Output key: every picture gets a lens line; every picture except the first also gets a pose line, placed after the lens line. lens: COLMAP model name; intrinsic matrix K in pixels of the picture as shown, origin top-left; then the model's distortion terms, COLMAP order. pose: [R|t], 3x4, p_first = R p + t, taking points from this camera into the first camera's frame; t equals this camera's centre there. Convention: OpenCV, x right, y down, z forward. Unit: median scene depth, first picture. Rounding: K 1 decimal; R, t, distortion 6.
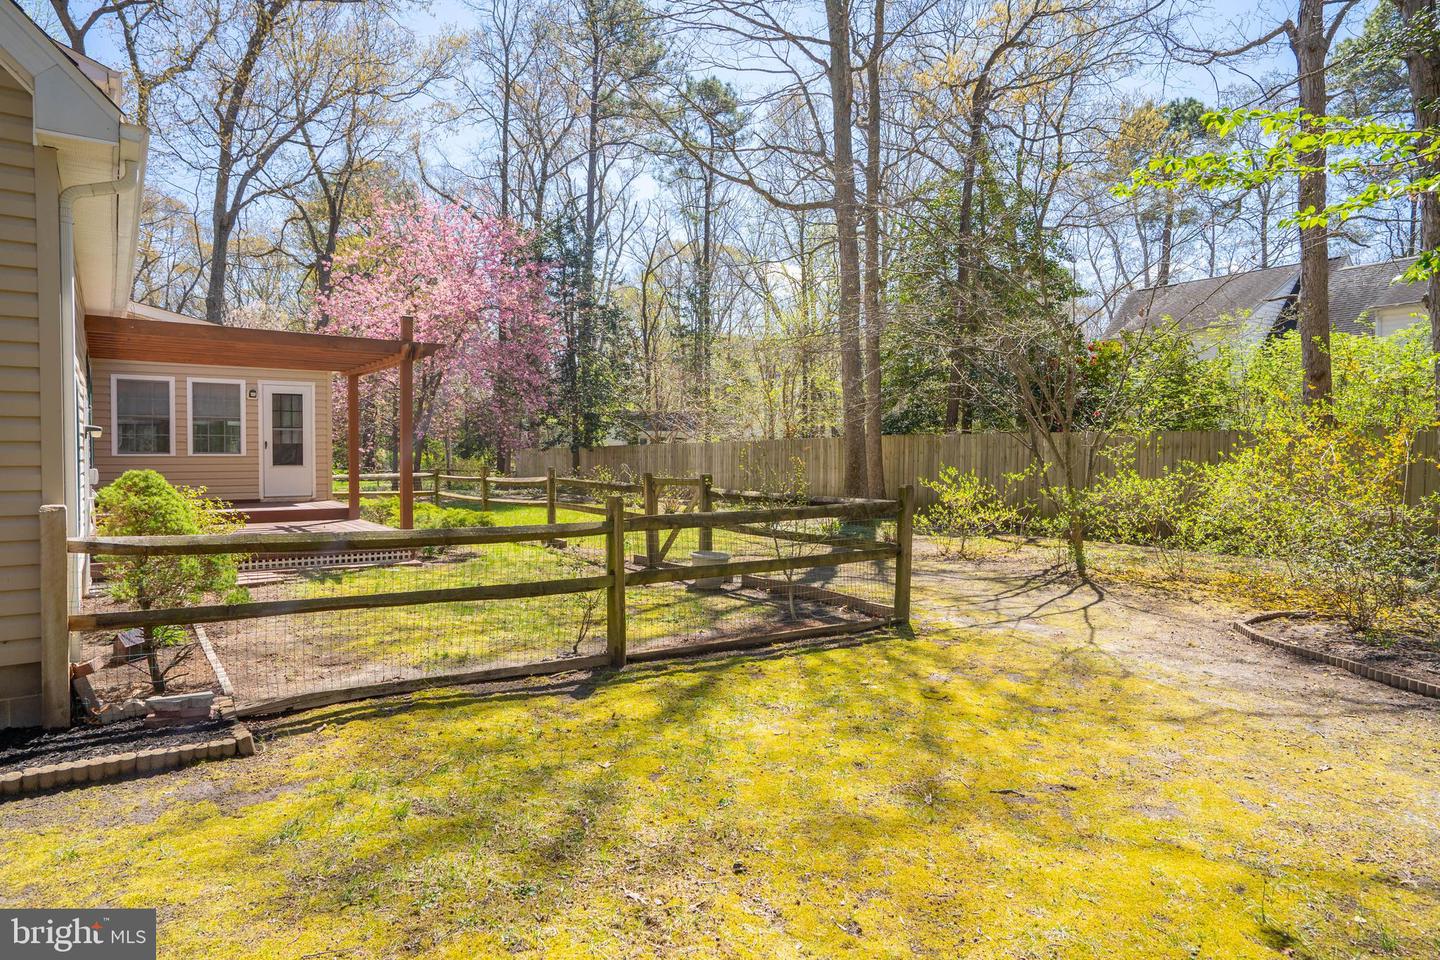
lens RADIAL K [[830.5, 0, 722.8], [0, 830.5, 473.7], [0, 0, 1]] dist [-0.001862, 0.000716]
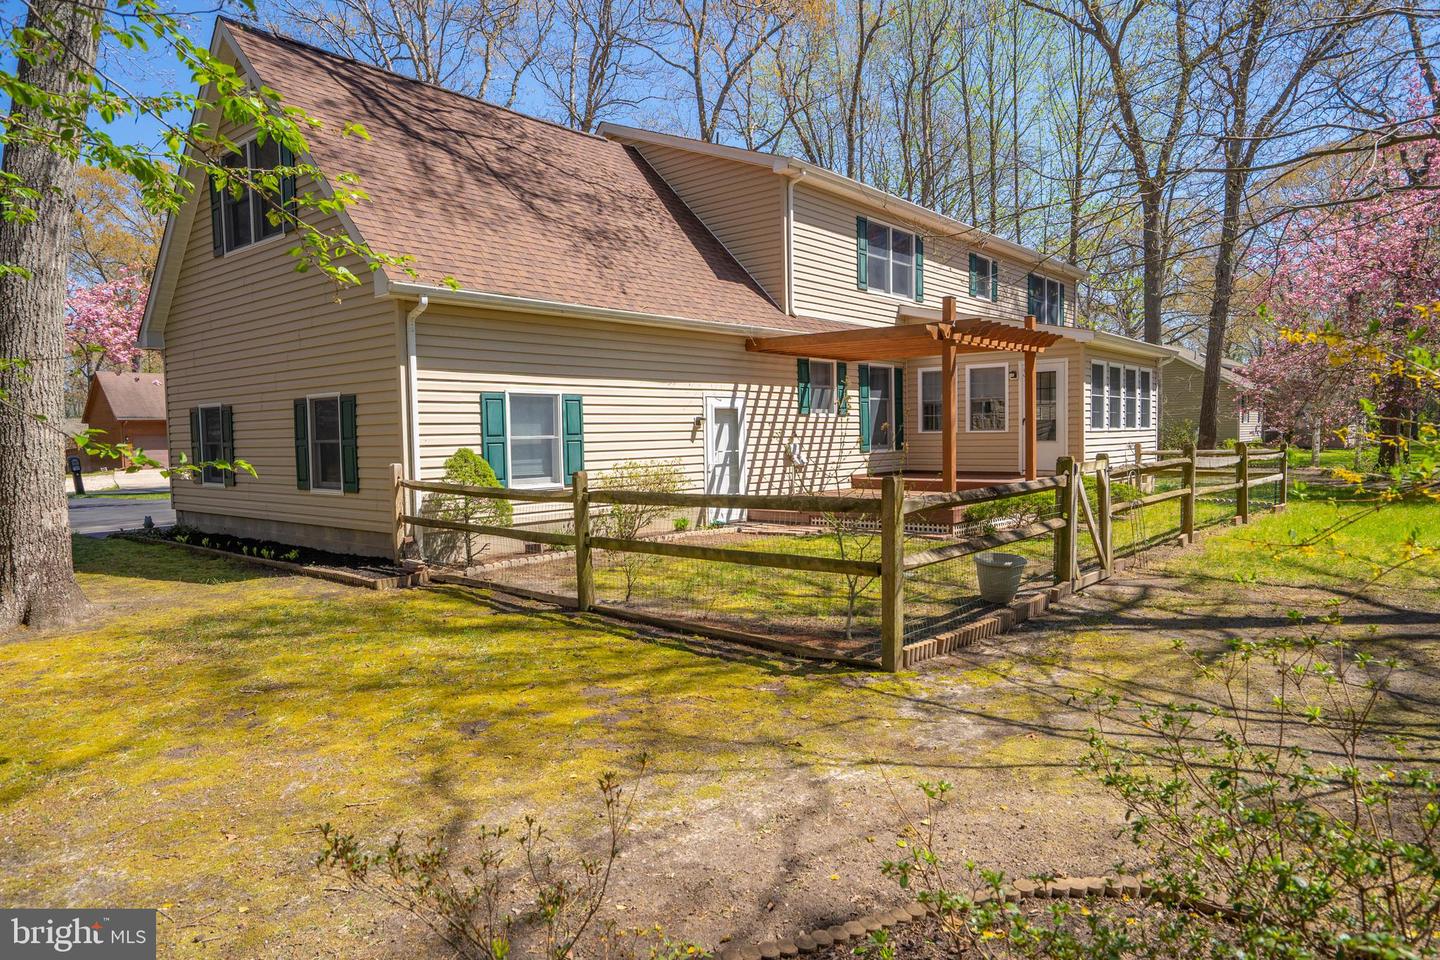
lens RADIAL K [[885.8, 0, 722.8], [0, 885.8, 480.7], [0, 0, 1]] dist [-0.008178, -0.003125]
pose [[0.254492, 0.043439, -0.966099, 1.142513], [-0.006134, 0.999043, 0.043305, -0.014515], [0.967055, -0.005095, 0.254515, 0.861667]]
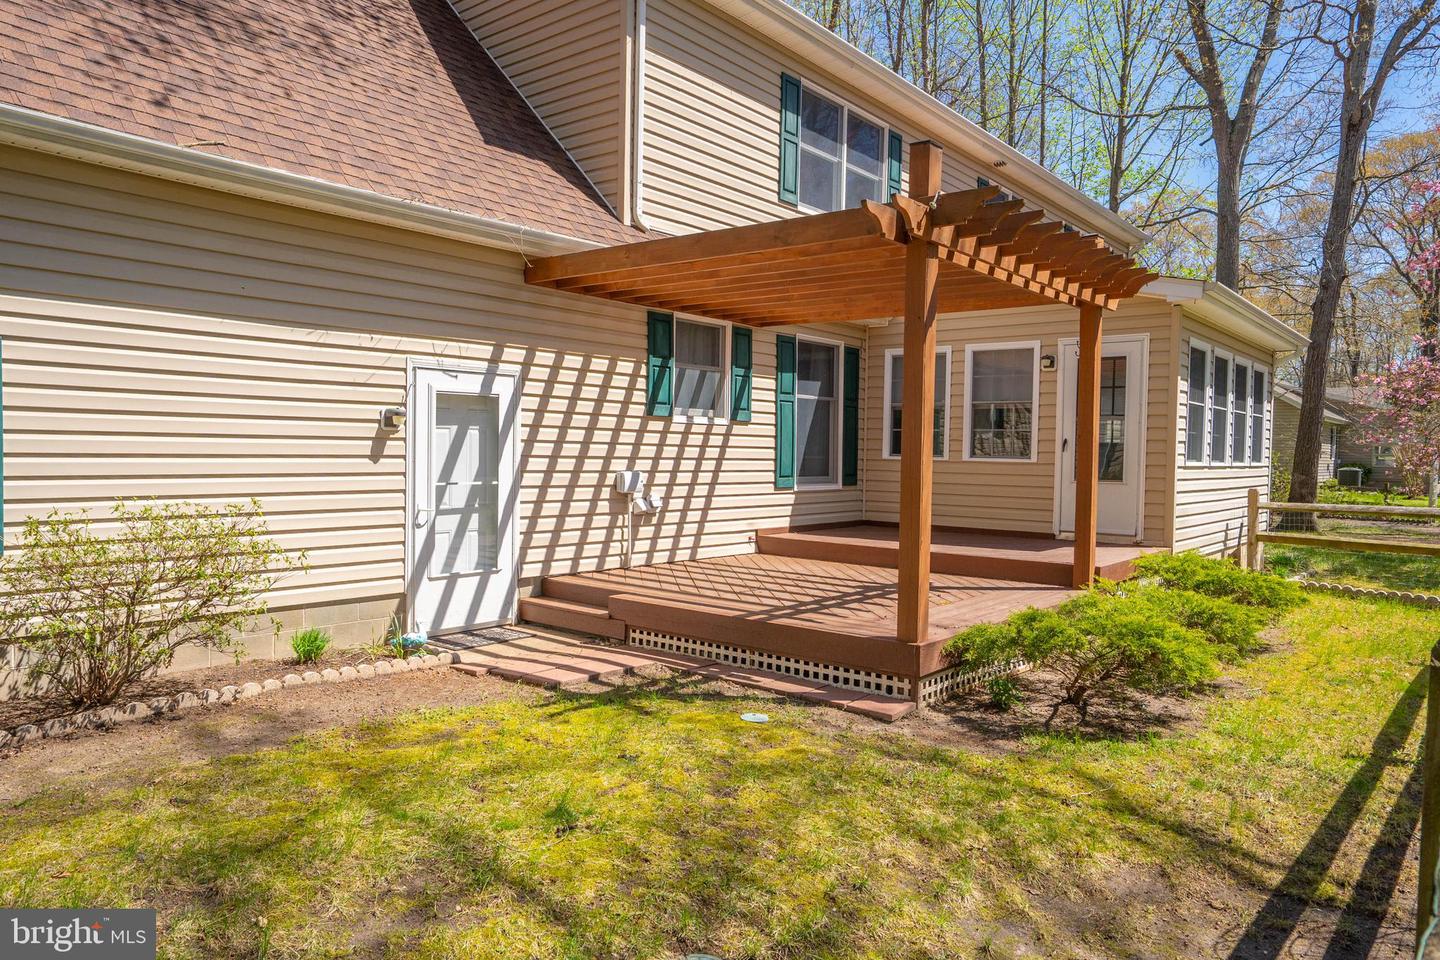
lens RADIAL K [[966.5, 0, 720.1], [0, 966.5, 479.8], [0, 0, 1]] dist [-0.001913, 0.000963]
pose [[0.268830, 0.030489, -0.962705, 0.147844], [-0.041168, 0.998949, 0.020141, -0.033951], [0.962307, 0.034218, 0.269803, 1.452879]]
